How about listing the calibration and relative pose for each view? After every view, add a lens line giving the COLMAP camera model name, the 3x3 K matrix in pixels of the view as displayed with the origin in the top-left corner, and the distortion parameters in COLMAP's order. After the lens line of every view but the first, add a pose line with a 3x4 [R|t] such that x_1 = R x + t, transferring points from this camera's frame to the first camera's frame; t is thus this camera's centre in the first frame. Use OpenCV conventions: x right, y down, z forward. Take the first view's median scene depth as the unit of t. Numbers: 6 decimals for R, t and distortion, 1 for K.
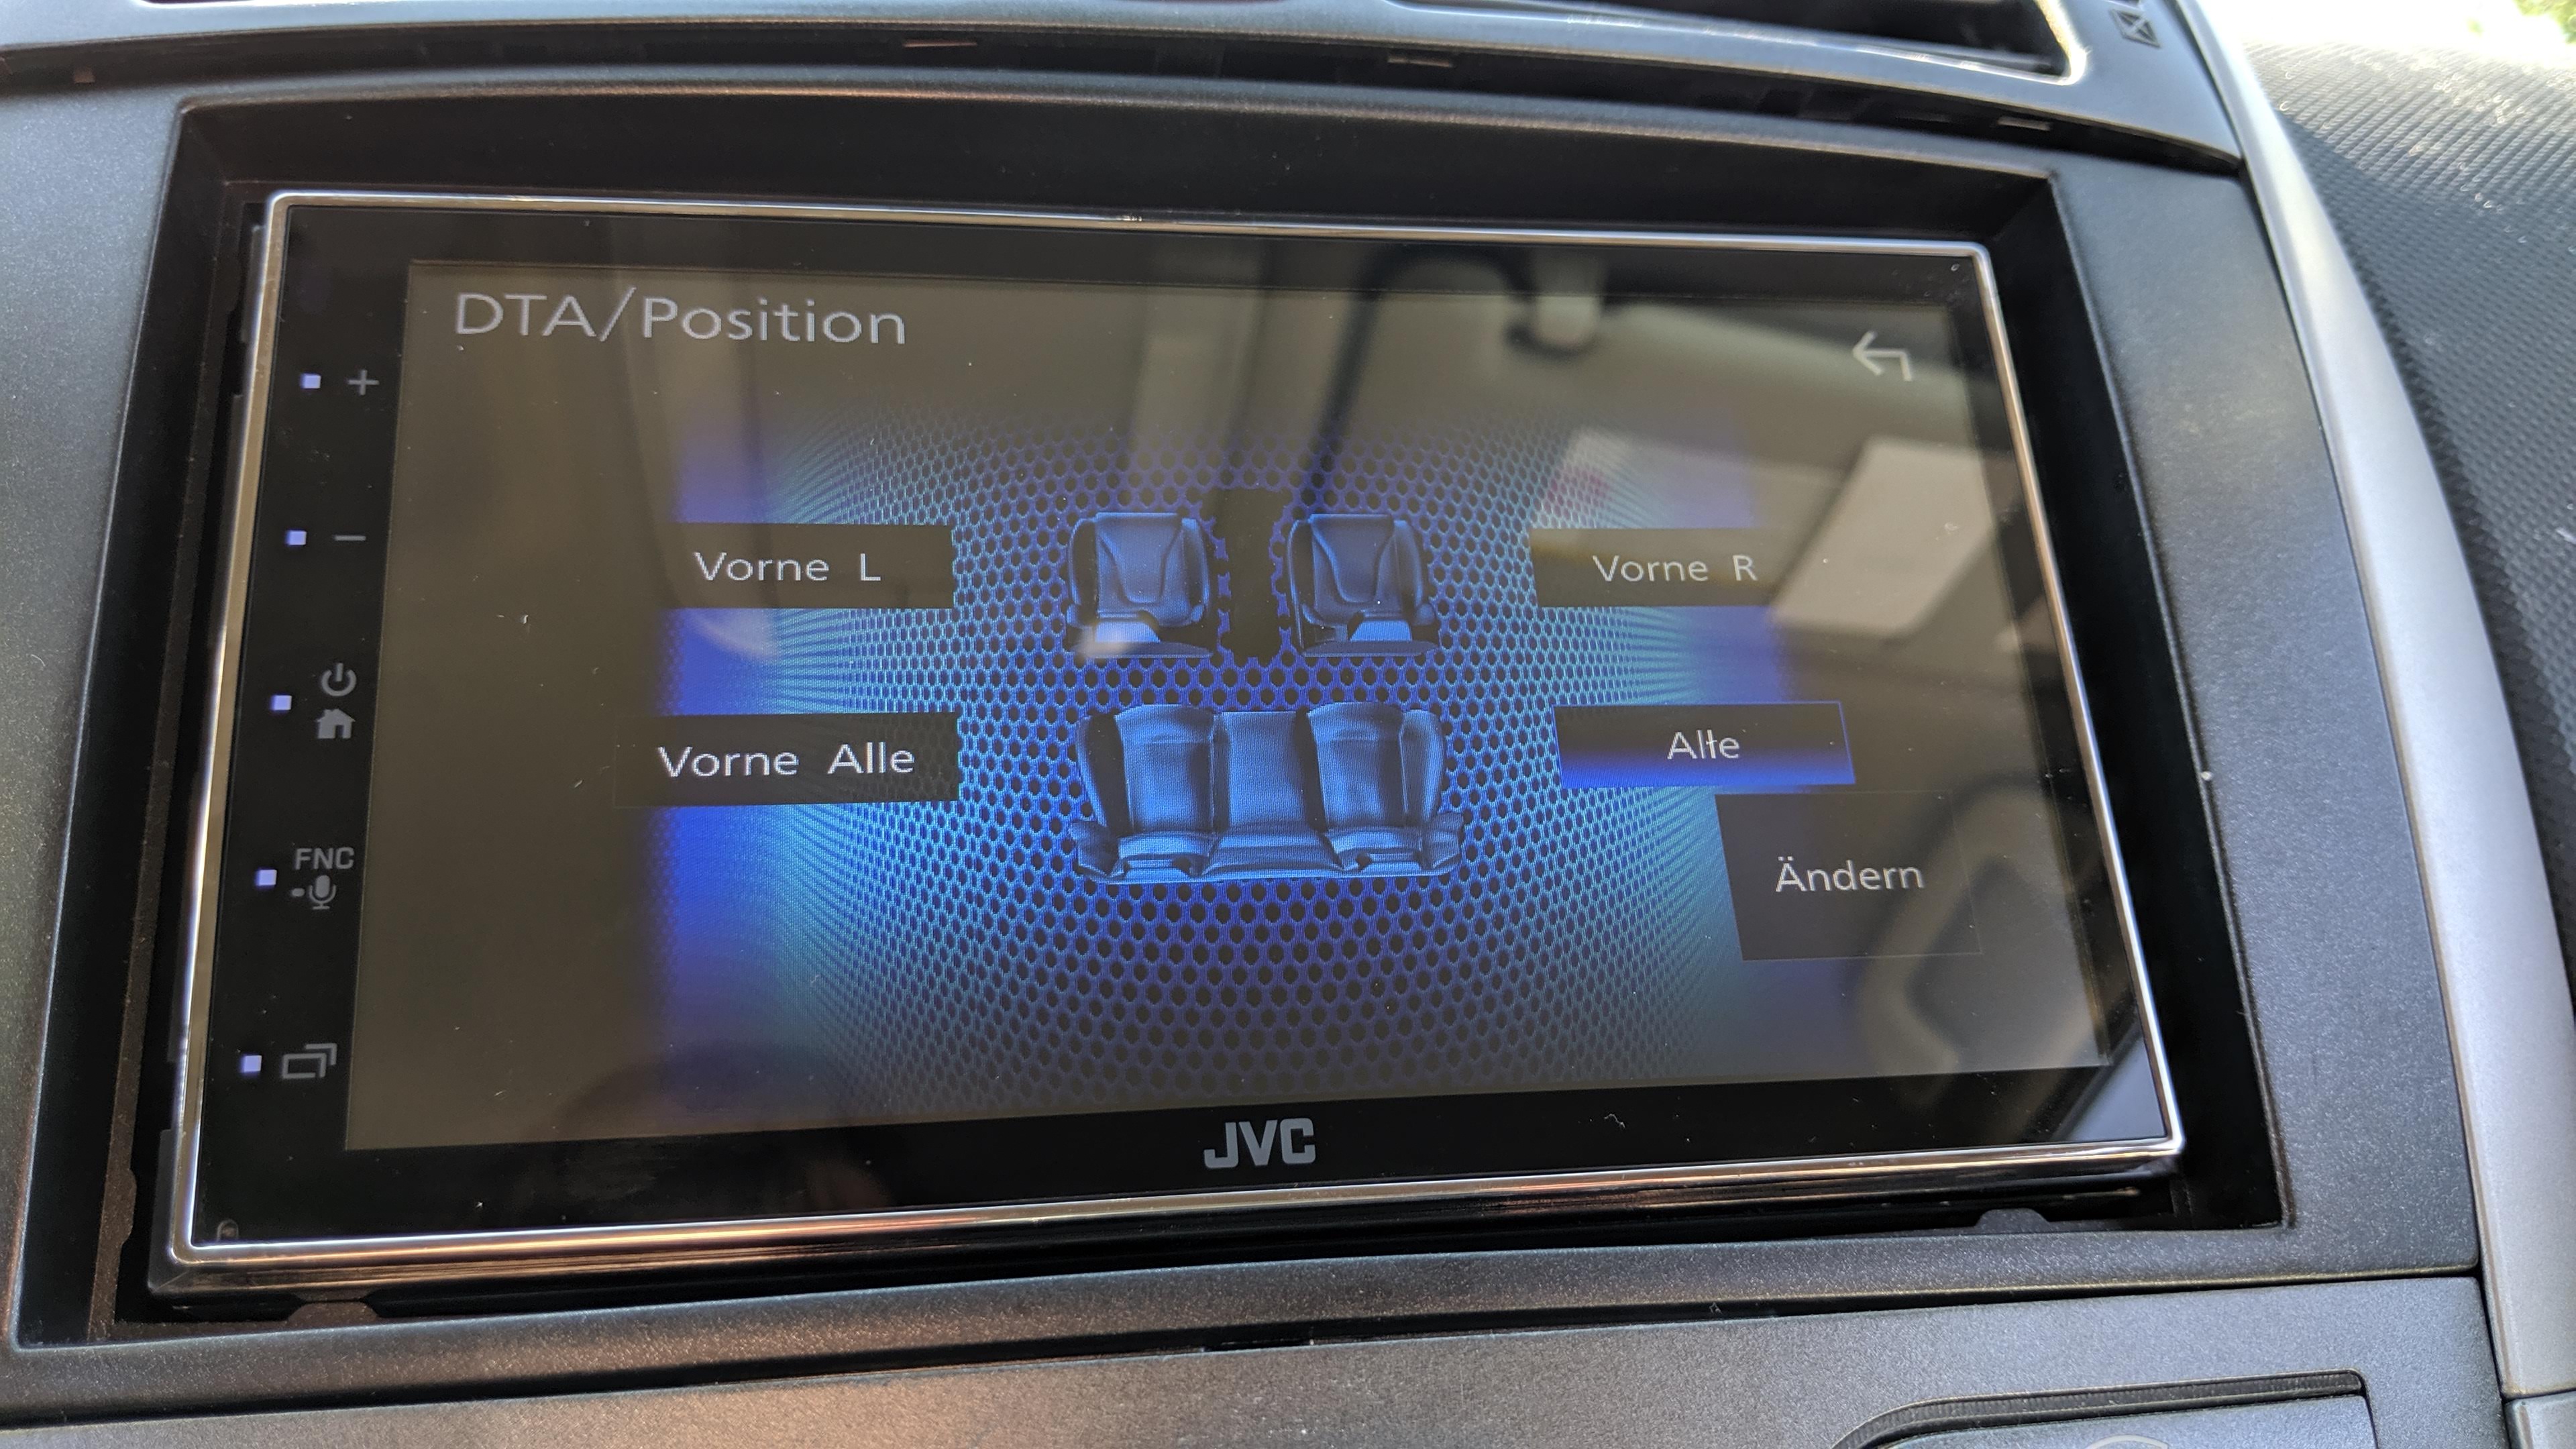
lens RADIAL K [[2062.5, 0, 1277.3], [0, 2062.5, 711.5], [0, 0, 1]] dist [-0.006274, -0.080710]
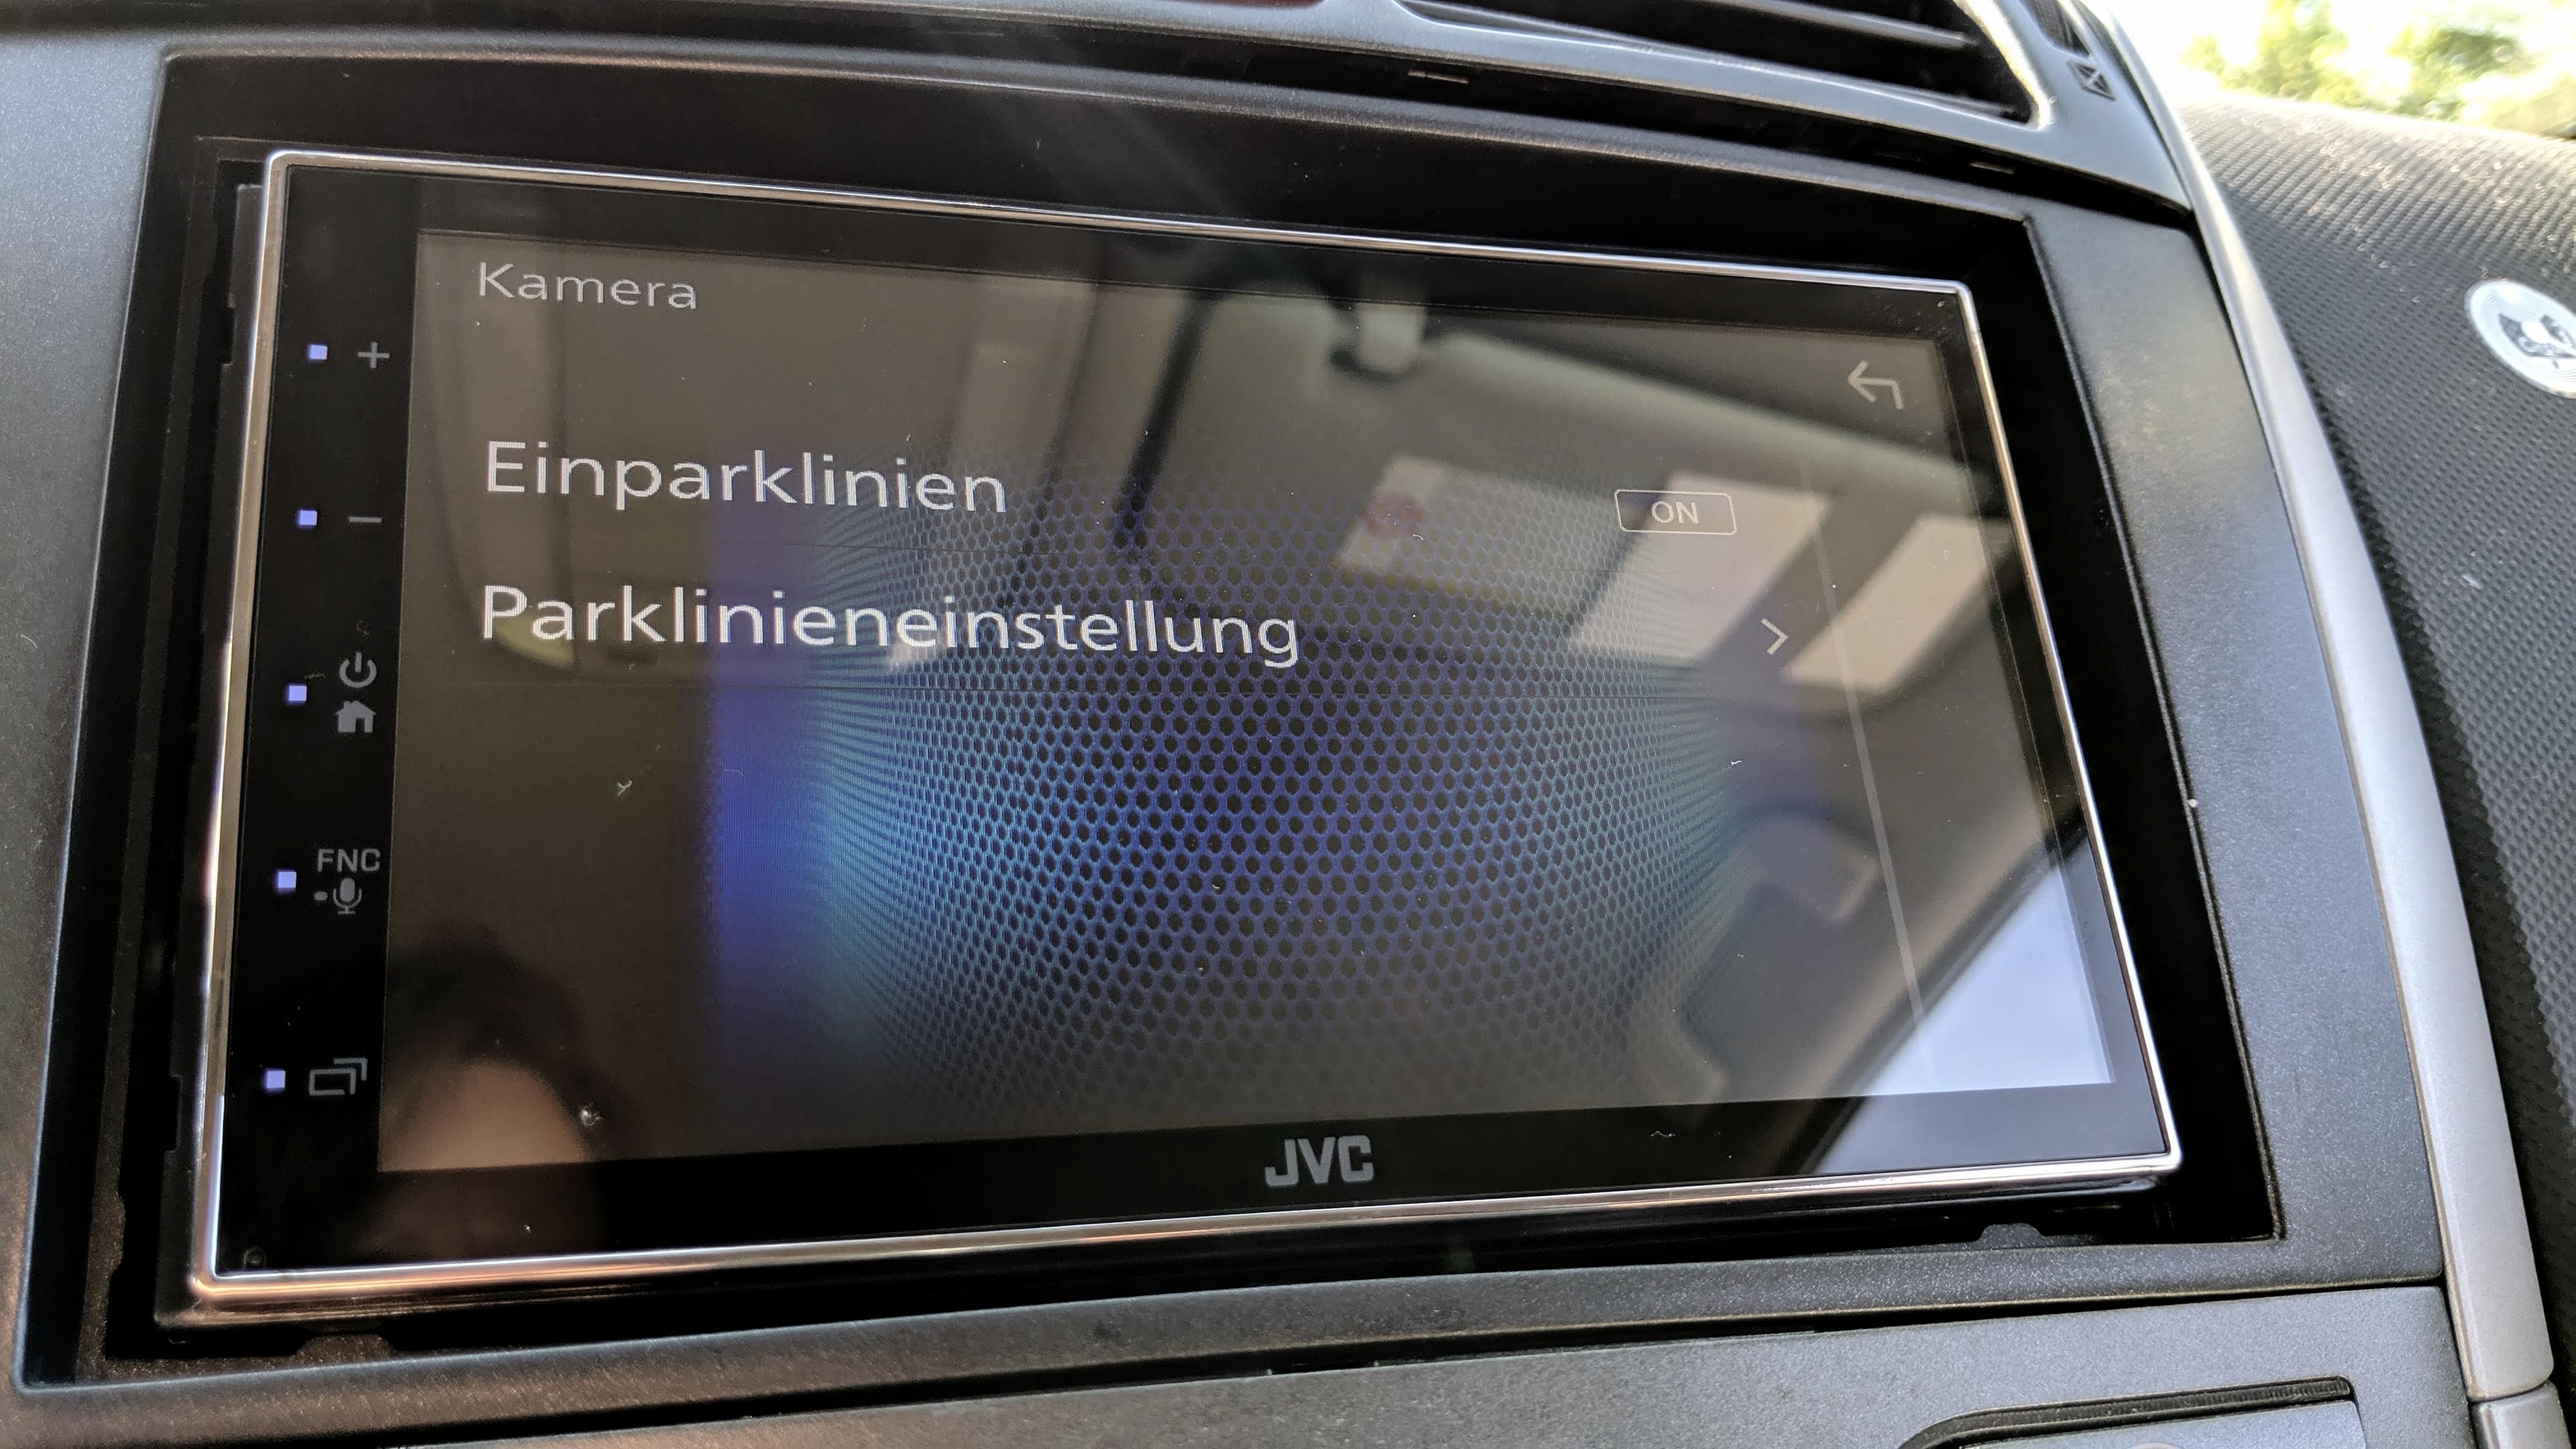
lens RADIAL K [[2062.5, 0, 1217.6], [0, 2062.5, 711.7], [0, 0, 1]] dist [-0.006274, -0.080710]
pose [[0.994648, 0.019807, 0.101405, -0.149839], [-0.018795, 0.999764, -0.010919, 0.006059], [-0.101597, 0.008955, 0.994785, 0.021985]]
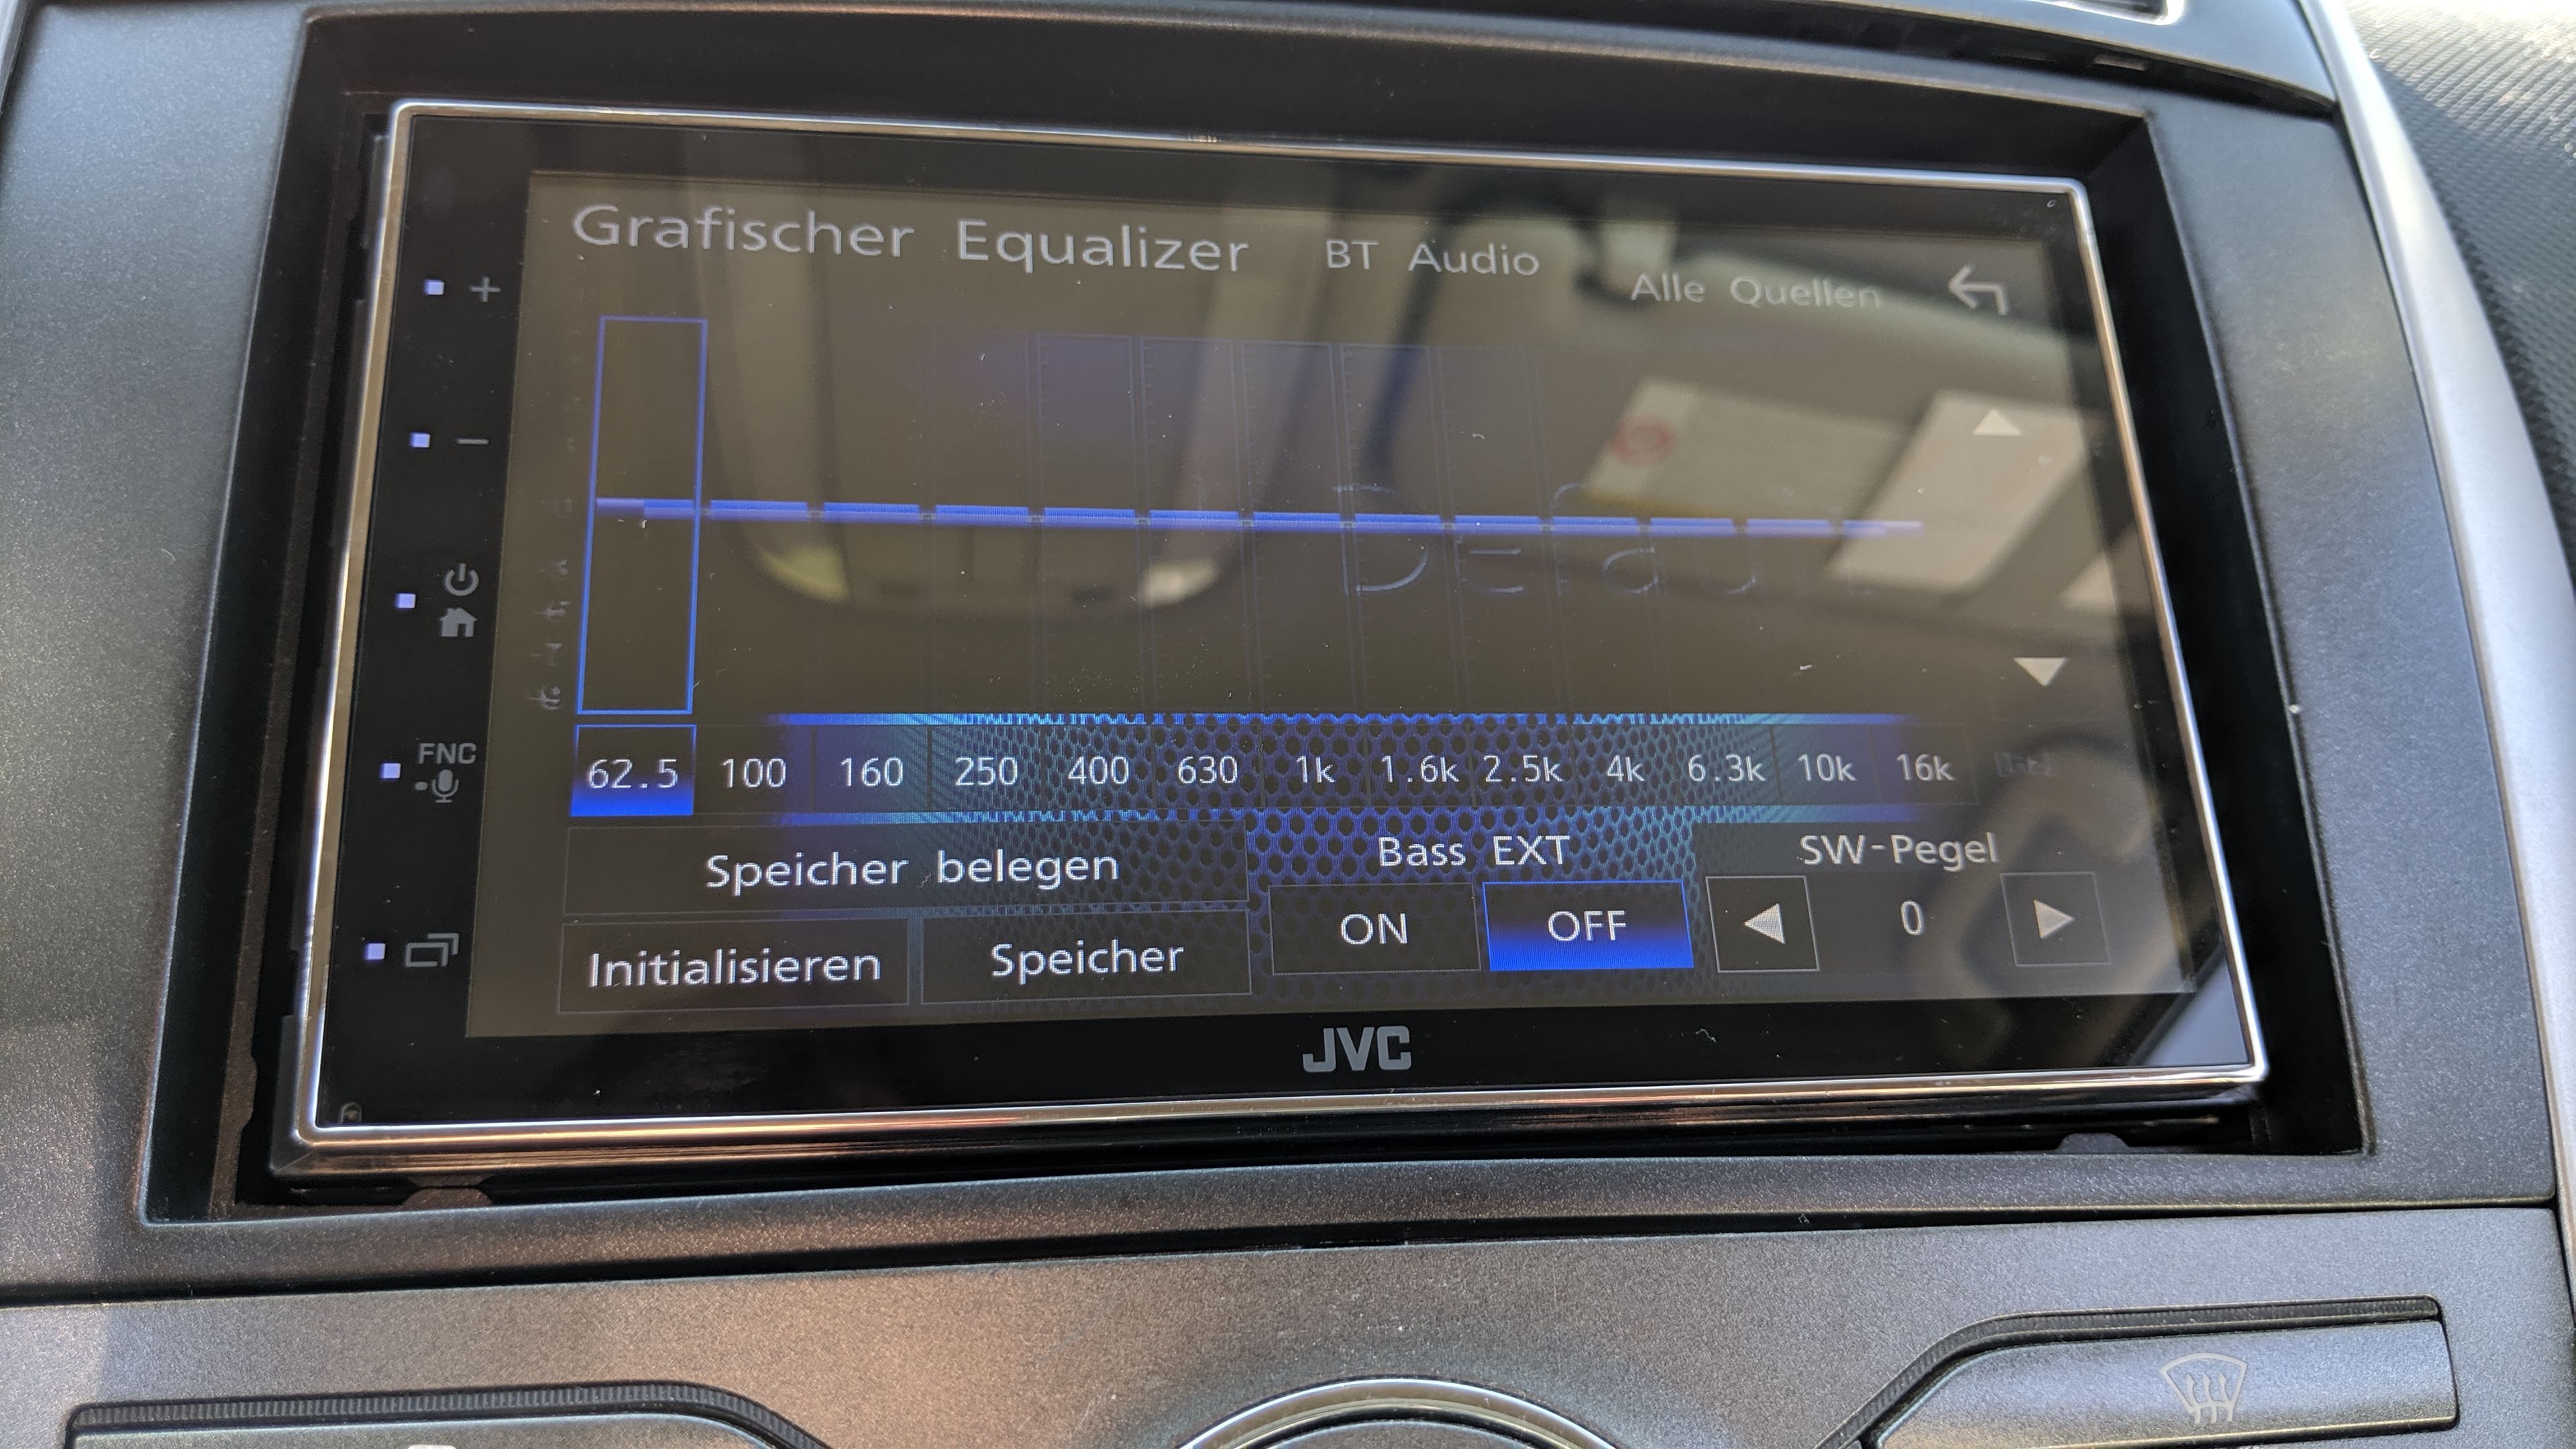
lens RADIAL K [[2062.5, 0, 1297.8], [0, 2062.5, 689.1], [0, 0, 1]] dist [-0.006274, -0.080710]
pose [[0.999771, 0.016713, -0.013363, -0.025408], [-0.016558, 0.999795, 0.011672, 0.018785], [0.013556, -0.011448, 0.999843, -0.015160]]
